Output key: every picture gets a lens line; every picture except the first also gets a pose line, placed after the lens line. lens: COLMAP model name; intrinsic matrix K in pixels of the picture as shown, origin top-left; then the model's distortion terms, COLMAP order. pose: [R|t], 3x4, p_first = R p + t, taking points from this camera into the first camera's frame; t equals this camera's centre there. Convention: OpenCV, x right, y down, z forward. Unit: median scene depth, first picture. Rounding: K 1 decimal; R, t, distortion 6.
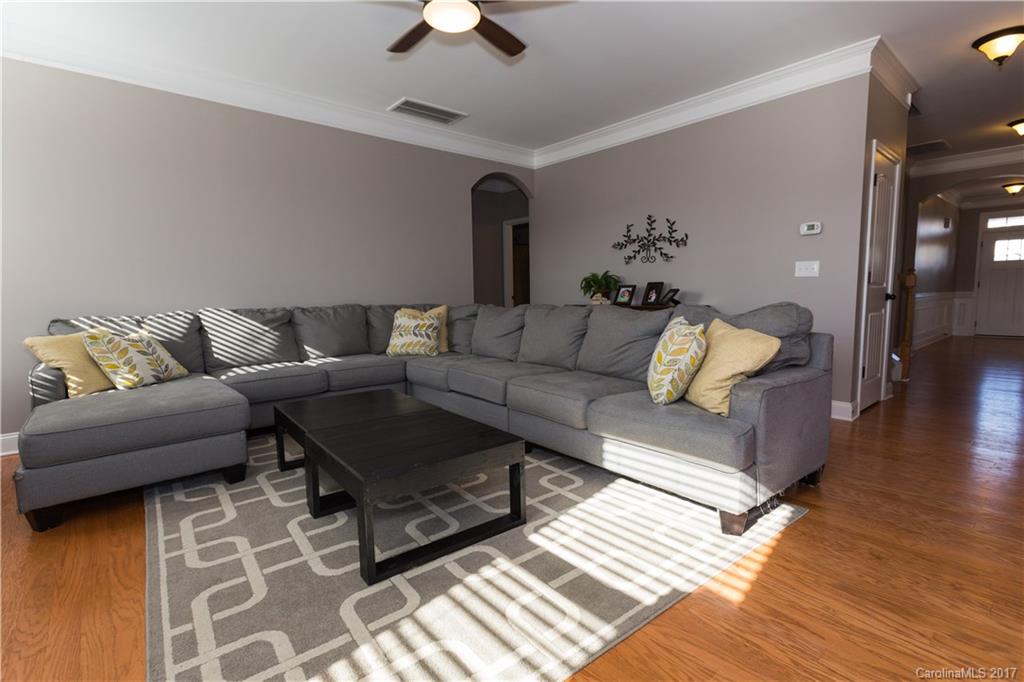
lens RADIAL K [[484.0, 0, 512.0], [0, 484.0, 341.0], [0, 0, 1]] dist [-0.000650, 0.000018]
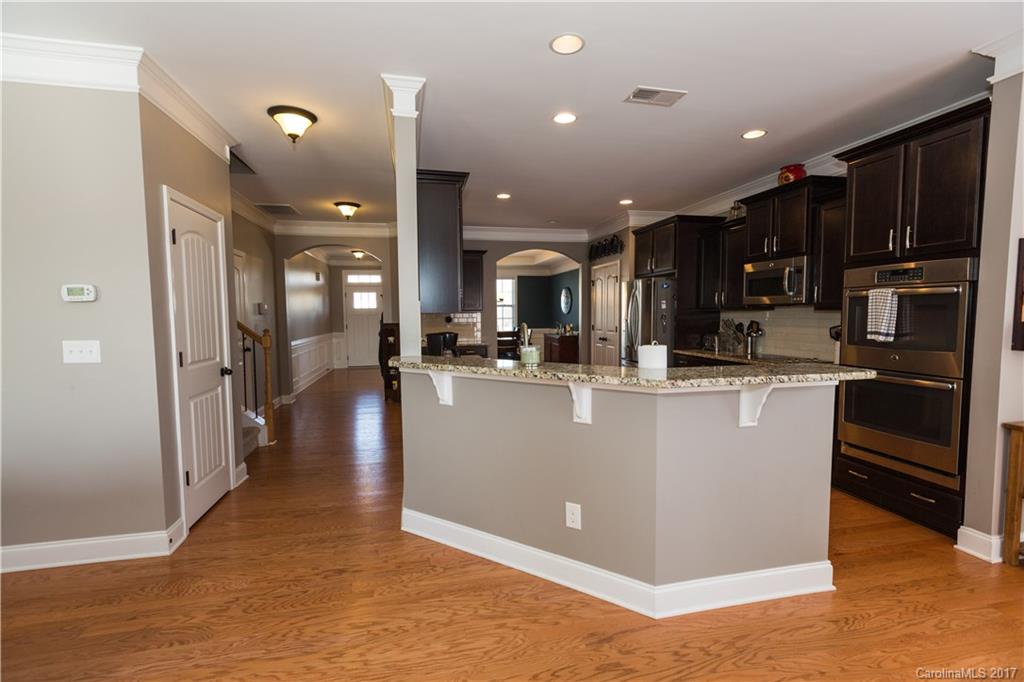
lens RADIAL K [[454.6, 0, 512.0], [0, 454.6, 341.0], [0, 0, 1]] dist [0.000871, 0.000078]
pose [[0.476866, -0.045181, 0.877814, 0.254969], [0.089159, 0.996013, 0.002830, -0.084114], [-0.874442, 0.076915, 0.478993, 0.128391]]
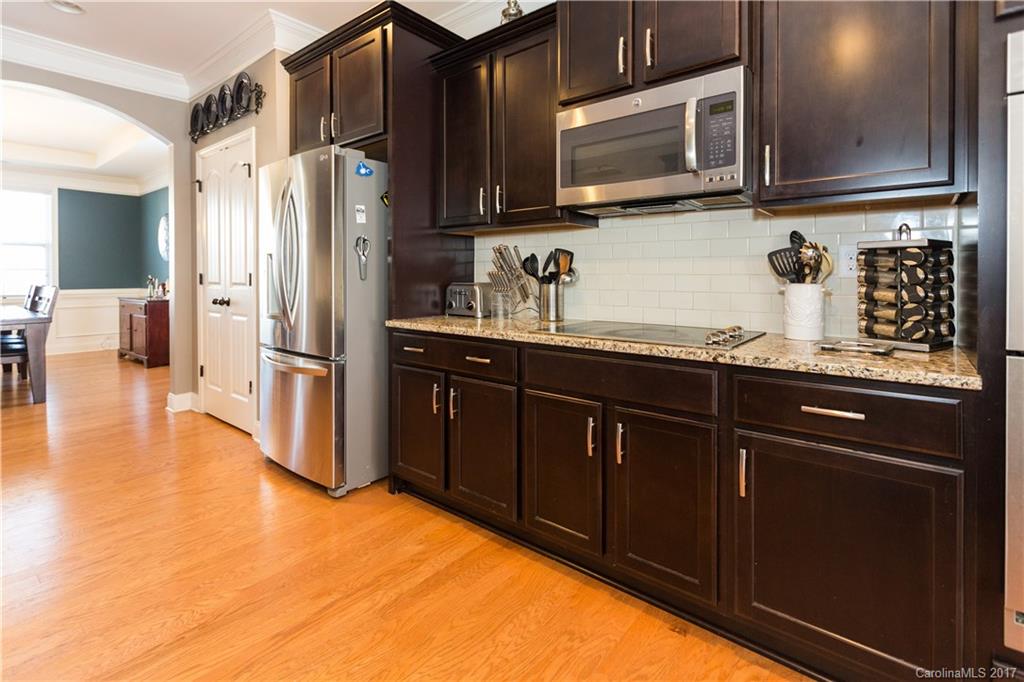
lens RADIAL K [[472.3, 0, 513.9], [0, 472.3, 278.6], [0, 0, 1]] dist [0.001197, -0.000169]
pose [[-0.183519, 0.002221, 0.983014, 0.875540], [0.102231, 0.994618, 0.016838, -0.063179], [-0.977686, 0.103585, -0.182758, 0.265351]]
